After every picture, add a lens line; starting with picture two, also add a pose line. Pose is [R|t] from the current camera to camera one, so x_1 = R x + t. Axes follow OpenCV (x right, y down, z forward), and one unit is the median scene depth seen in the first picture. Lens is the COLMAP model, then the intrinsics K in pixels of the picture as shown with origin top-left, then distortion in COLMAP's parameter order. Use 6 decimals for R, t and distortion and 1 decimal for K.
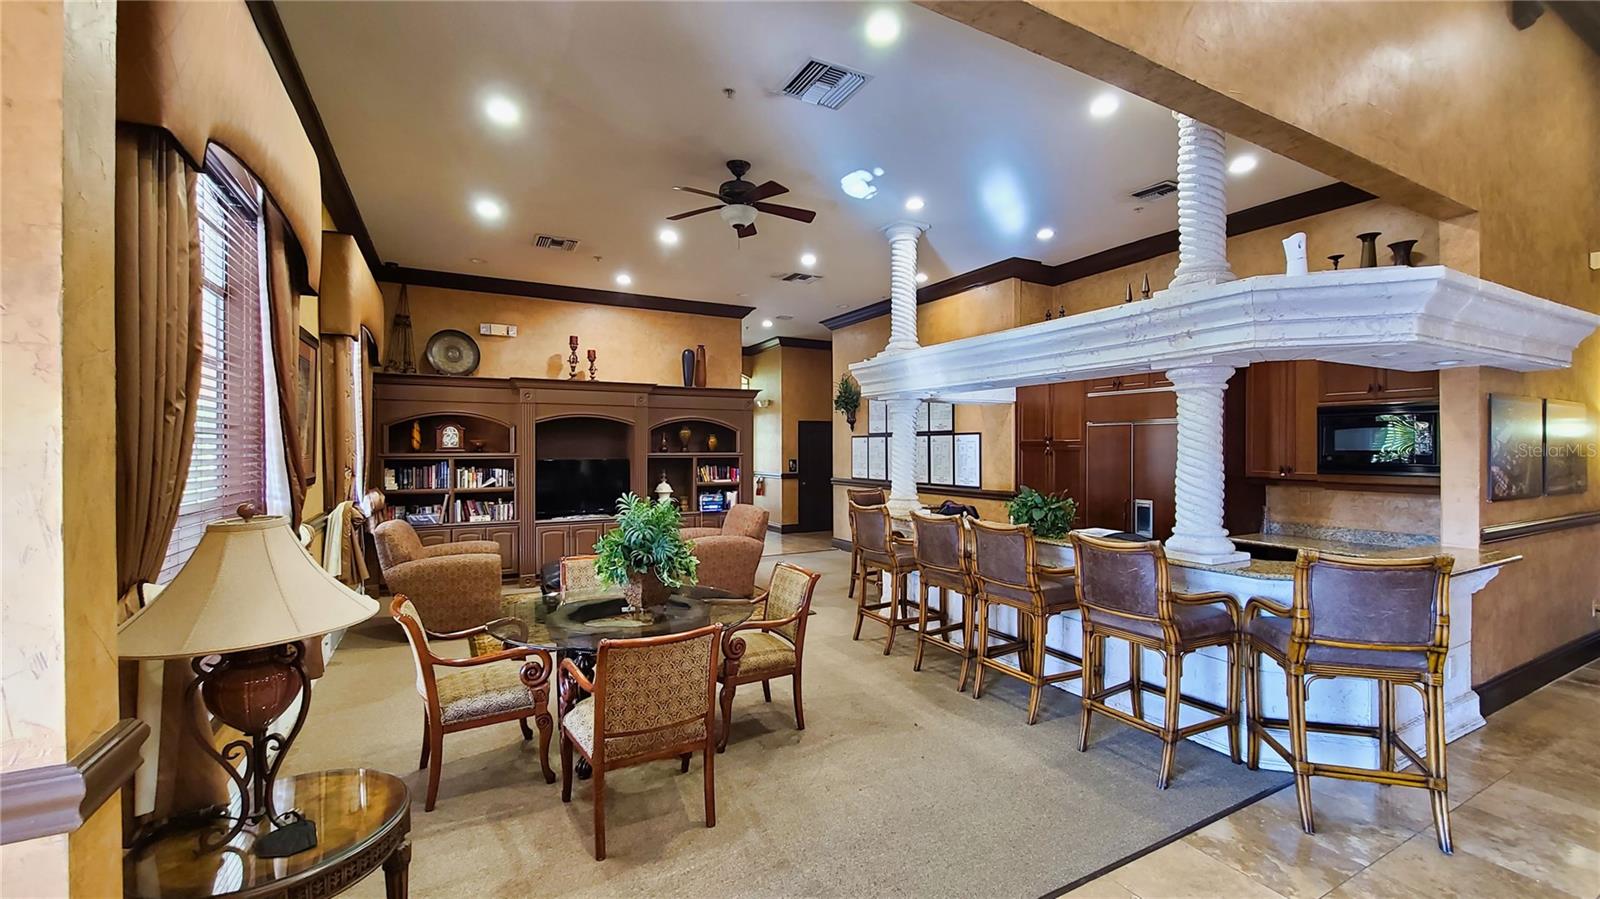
lens RADIAL K [[651.4, 0, 806.1], [0, 651.4, 447.3], [0, 0, 1]] dist [-0.002960, -0.000839]
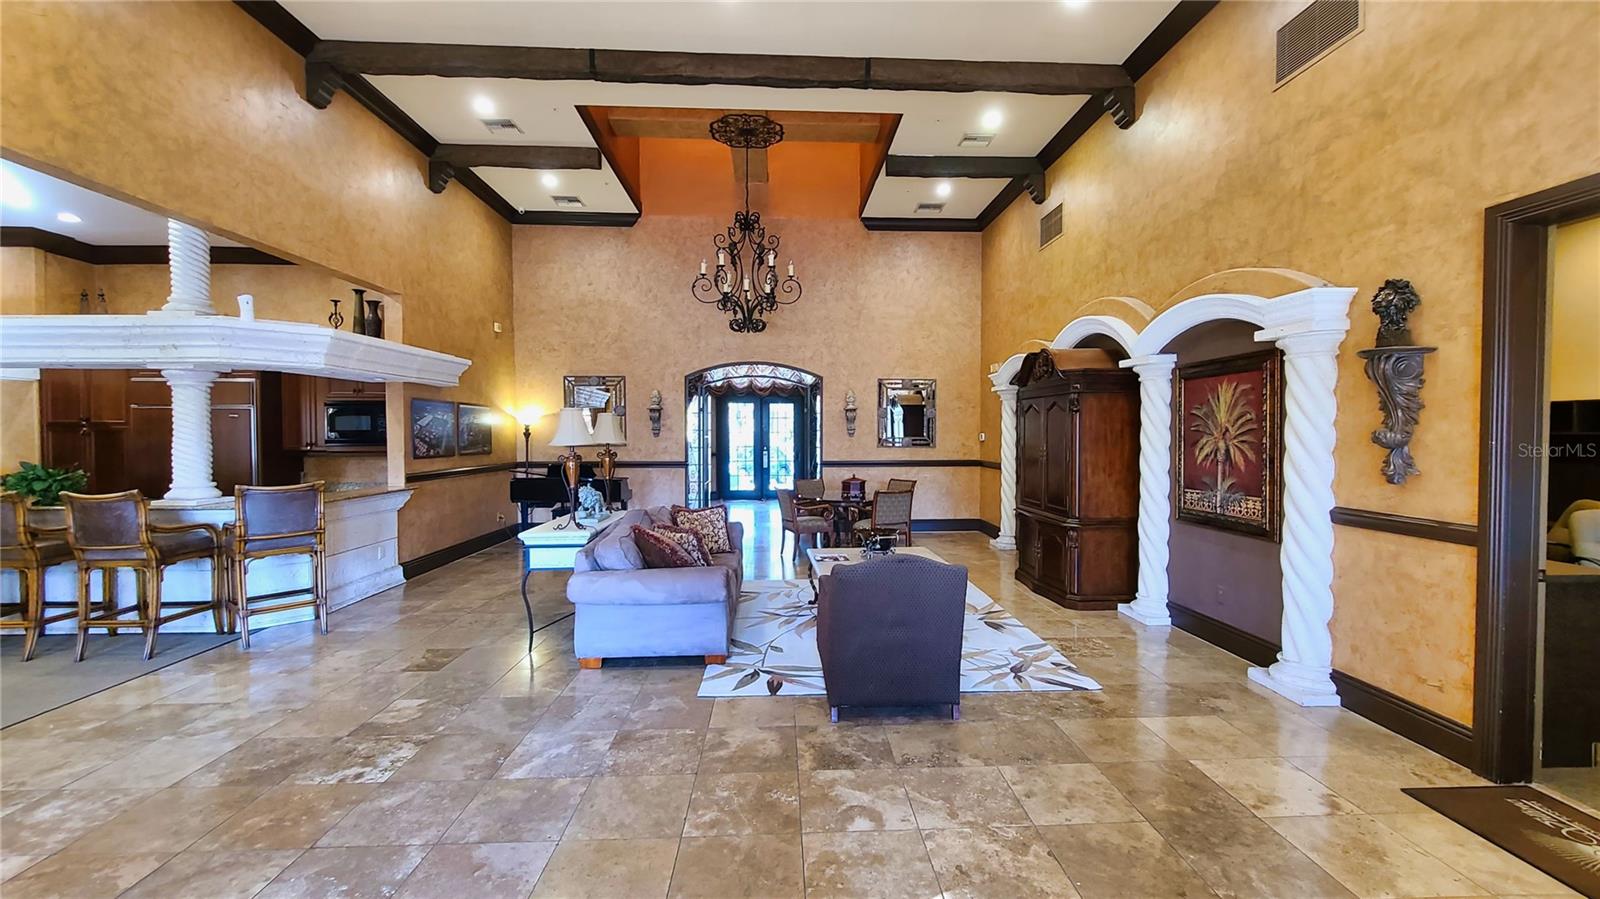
lens RADIAL K [[651.4, 0, 806.1], [0, 651.4, 447.3], [0, 0, 1]] dist [-0.002960, -0.000839]
pose [[0.431135, -0.019411, 0.902079, -0.093240], [0.000267, 0.999771, 0.021385, 0.015448], [-0.902287, -0.008979, 0.431042, -0.778577]]
